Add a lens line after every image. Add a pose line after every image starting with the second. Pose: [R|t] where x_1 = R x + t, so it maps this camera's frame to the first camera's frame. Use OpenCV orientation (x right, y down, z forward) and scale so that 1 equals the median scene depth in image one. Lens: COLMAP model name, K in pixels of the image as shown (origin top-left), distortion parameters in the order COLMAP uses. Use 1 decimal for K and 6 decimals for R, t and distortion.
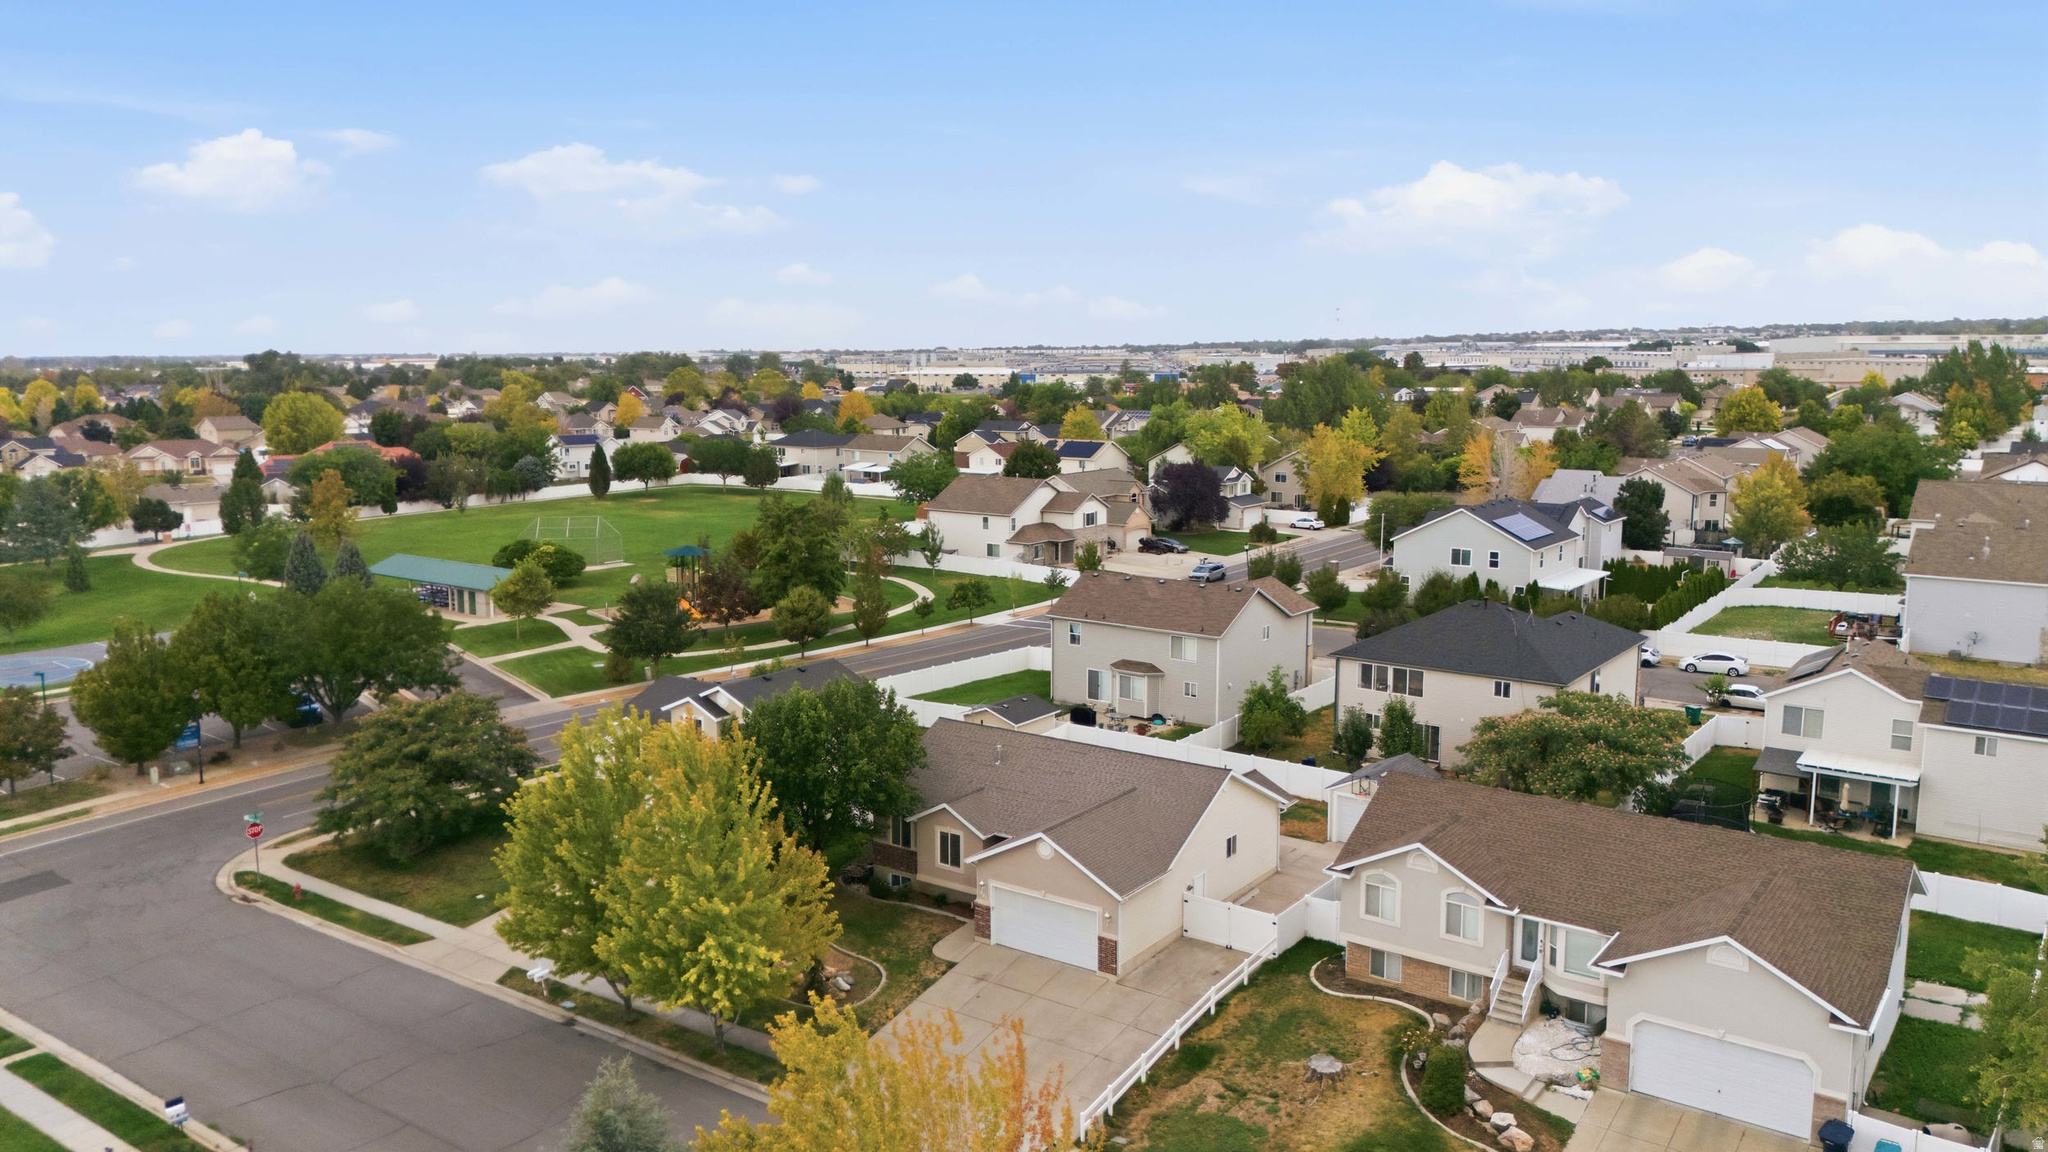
lens RADIAL K [[1485.9, 0, 1024.0], [0, 1485.9, 576.0], [0, 0, 1]] dist [0.112695, -0.148736]
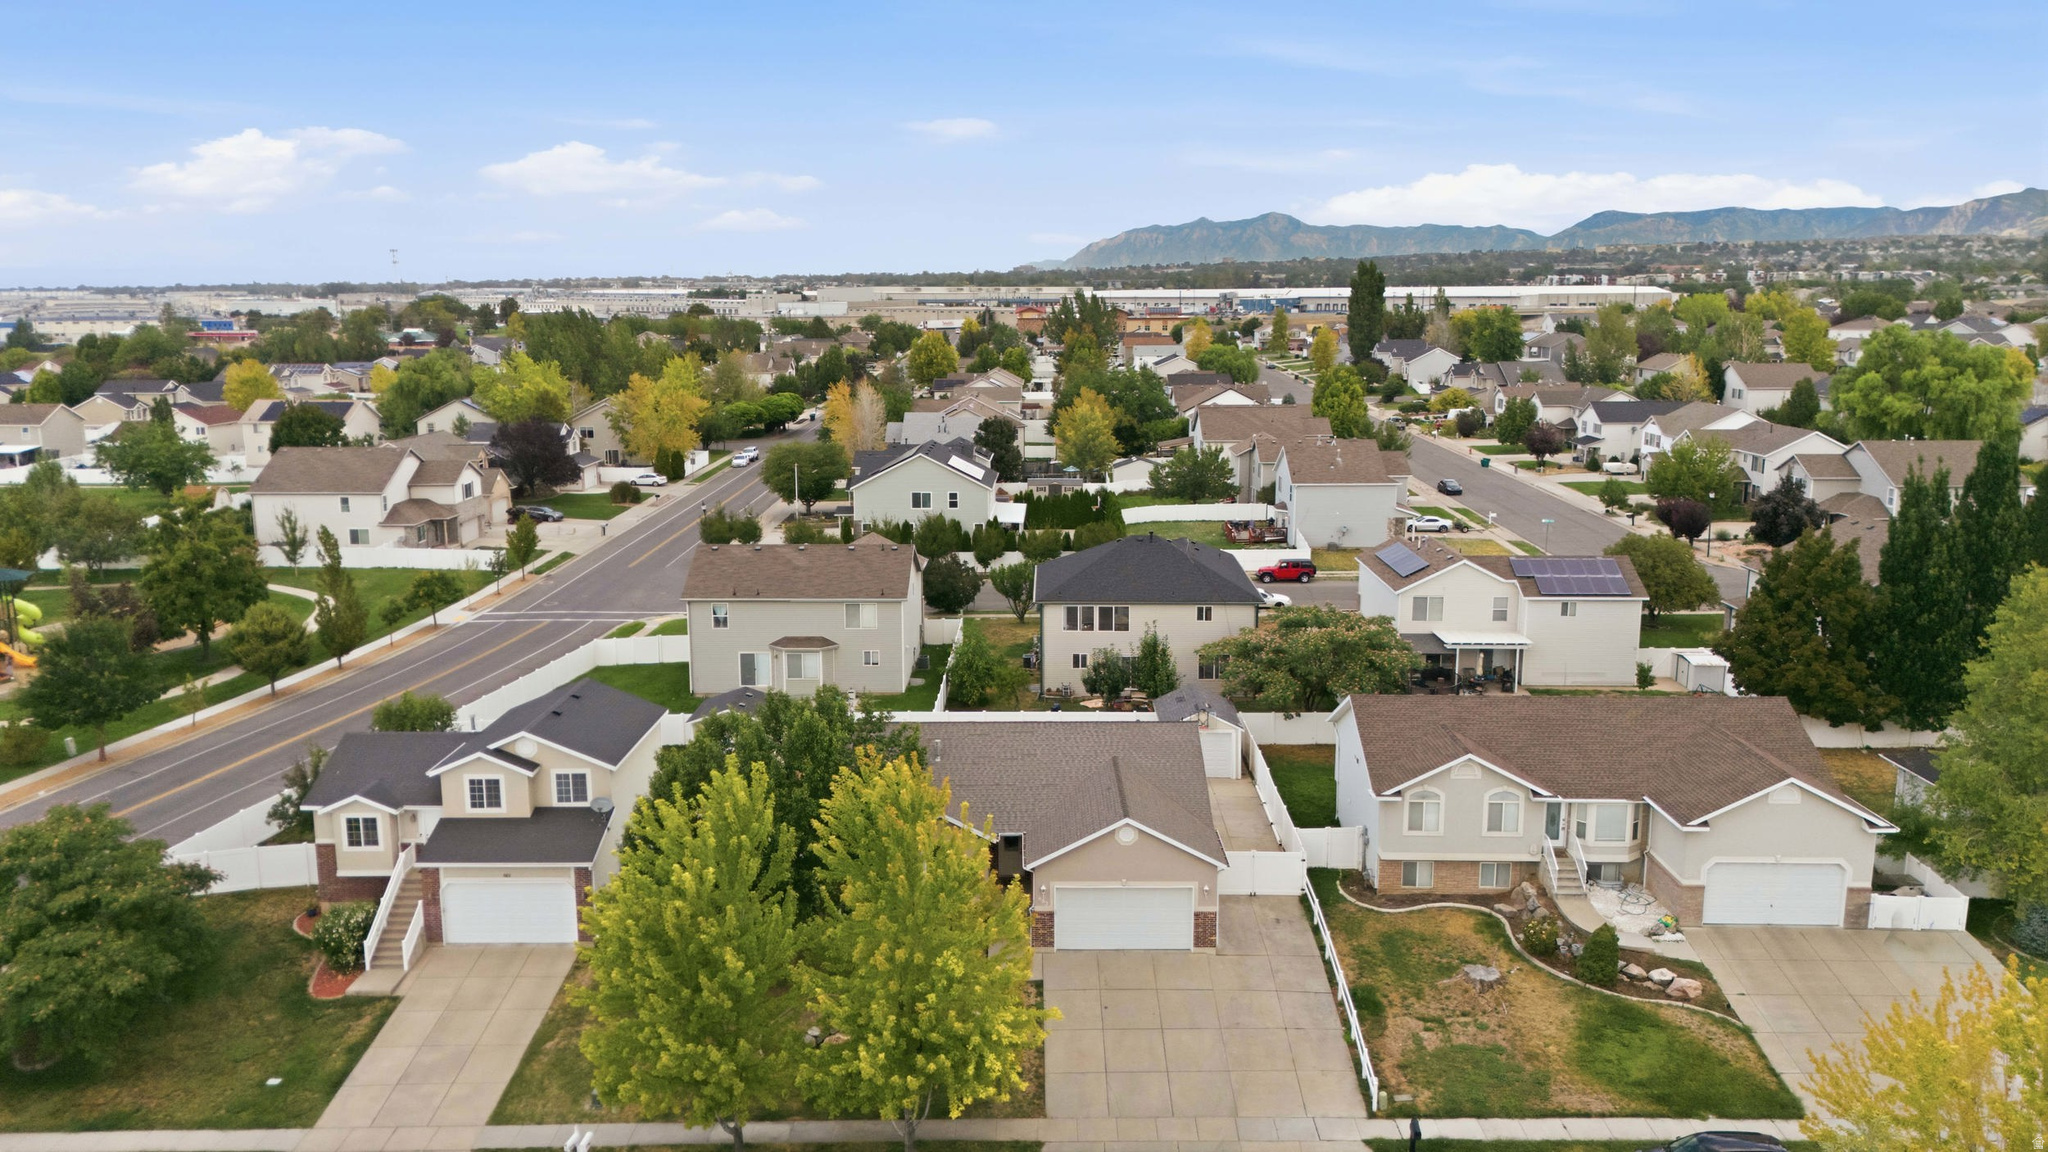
lens RADIAL K [[1485.9, 0, 1024.0], [0, 1485.9, 576.0], [0, 0, 1]] dist [0.112695, -0.148736]
pose [[0.816551, -0.108376, 0.567009, -0.530296], [0.088647, 0.994110, 0.062350, -0.040573], [-0.570426, -0.000648, 0.821348, 0.260369]]
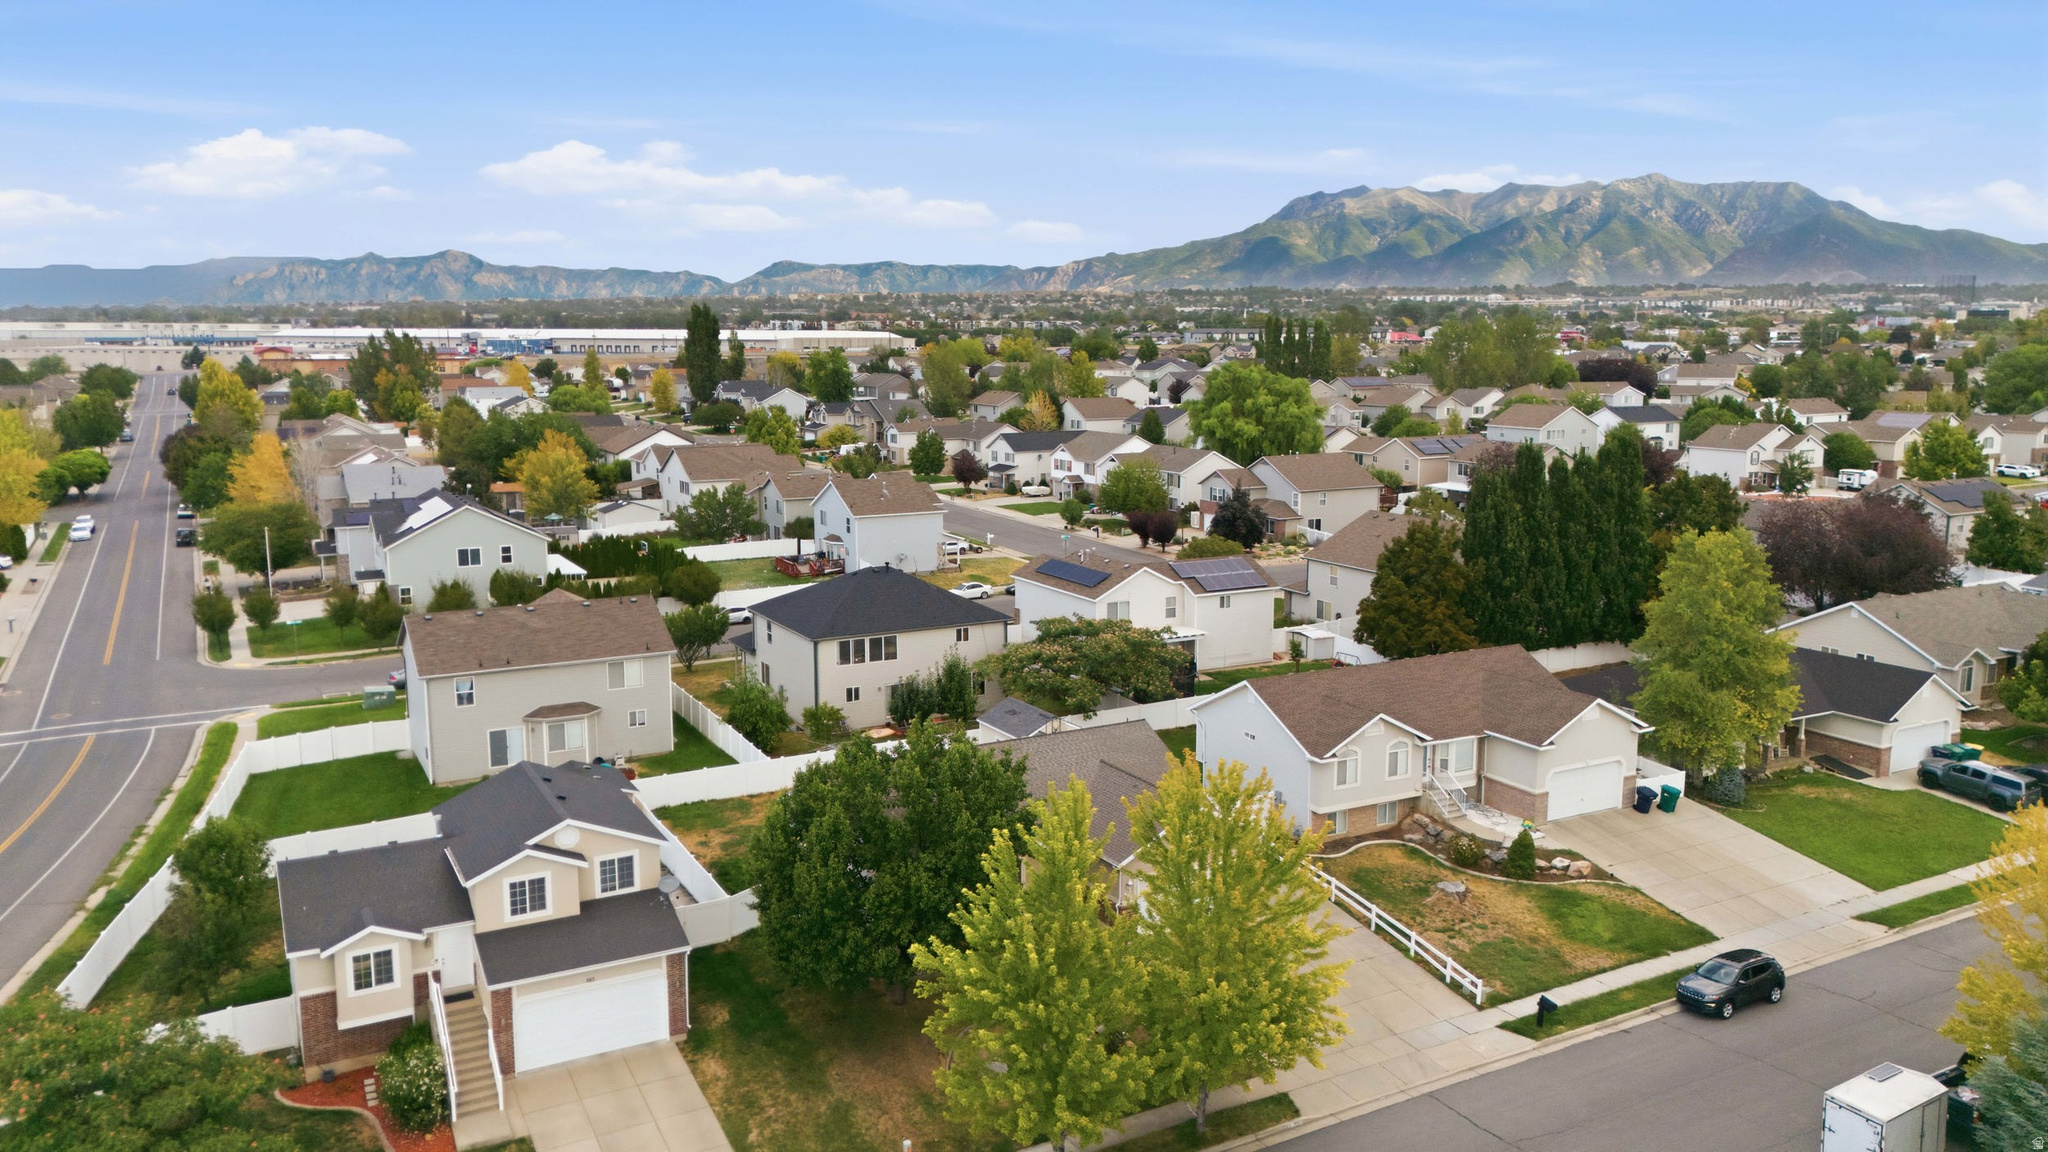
lens RADIAL K [[1485.9, 0, 1024.0], [0, 1485.9, 576.0], [0, 0, 1]] dist [0.112695, -0.148736]
pose [[0.431065, -0.144548, 0.890668, -0.892068], [0.137708, 0.986061, 0.093382, -0.091647], [-0.891751, 0.082398, 0.444961, 0.609980]]
